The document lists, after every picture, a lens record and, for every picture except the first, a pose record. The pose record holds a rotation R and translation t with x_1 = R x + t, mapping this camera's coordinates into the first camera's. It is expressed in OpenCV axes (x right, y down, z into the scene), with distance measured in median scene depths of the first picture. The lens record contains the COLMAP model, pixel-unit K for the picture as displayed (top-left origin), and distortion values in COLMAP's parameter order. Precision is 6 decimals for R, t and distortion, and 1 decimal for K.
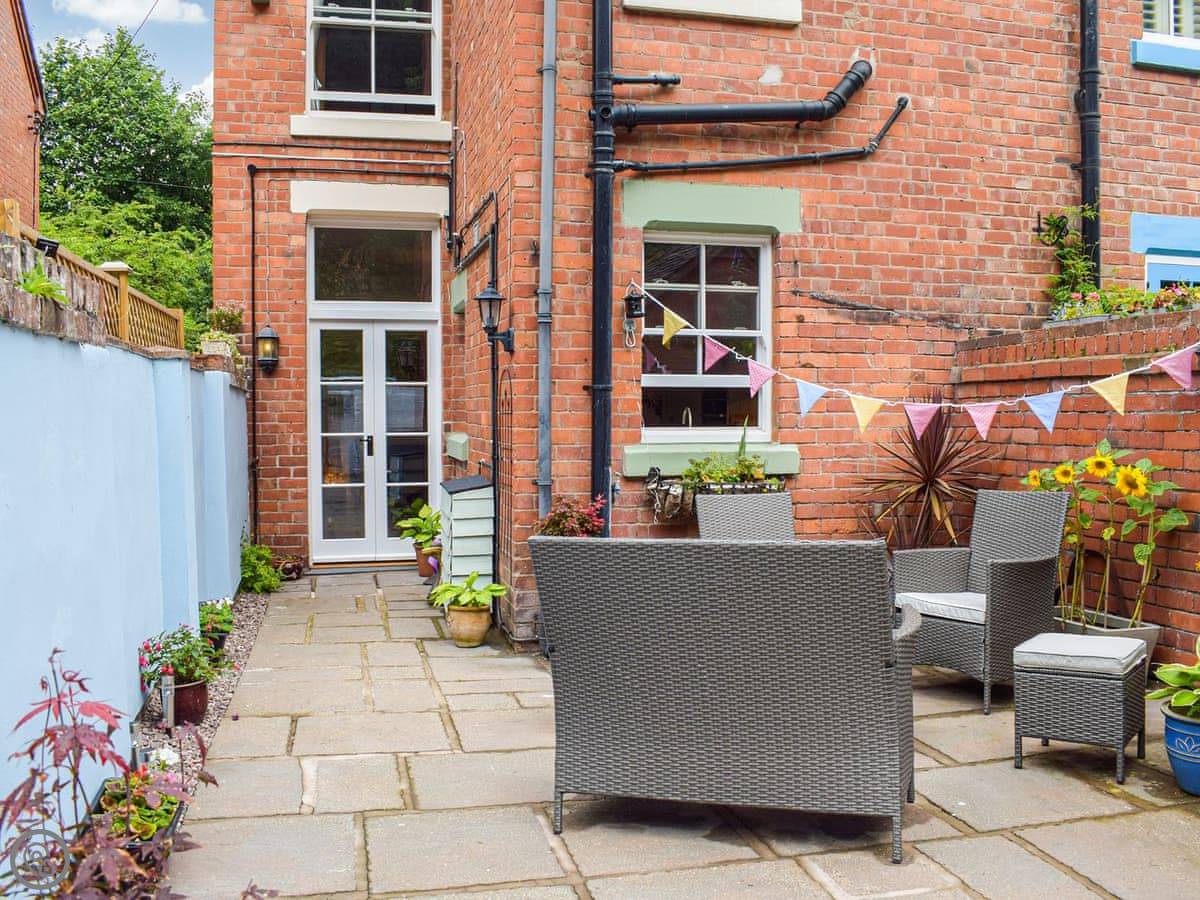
lens RADIAL K [[1060.7, 0, 646.7], [0, 1060.7, 465.8], [0, 0, 1]] dist [-0.068633, -0.002810]
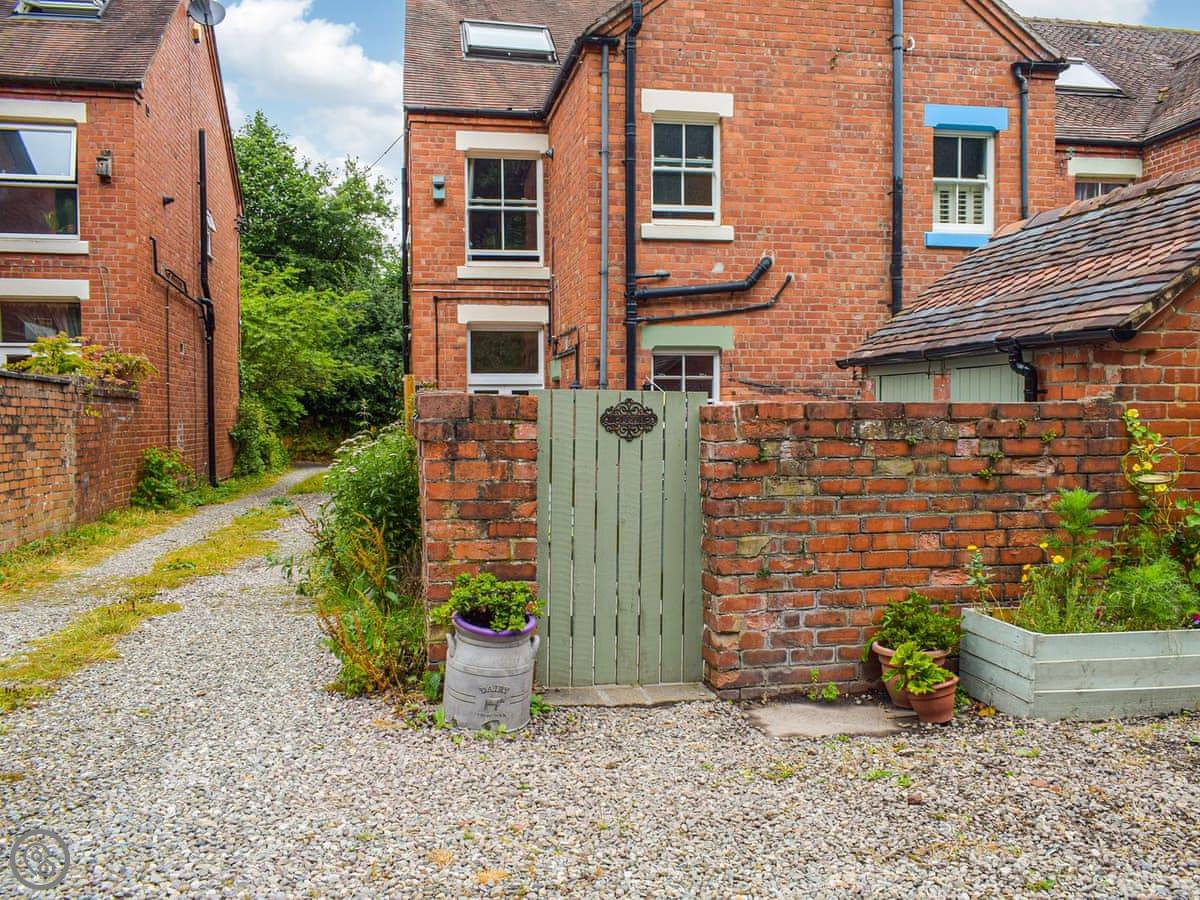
lens RADIAL K [[1060.7, 0, 600.8], [0, 1060.7, 449.6], [0, 0, 1]] dist [-0.068633, -0.002810]
pose [[0.994242, -0.003704, -0.107093, 0.101173], [0.001166, 0.999717, -0.023753, 0.010412], [0.107151, 0.023491, 0.993965, -0.881082]]
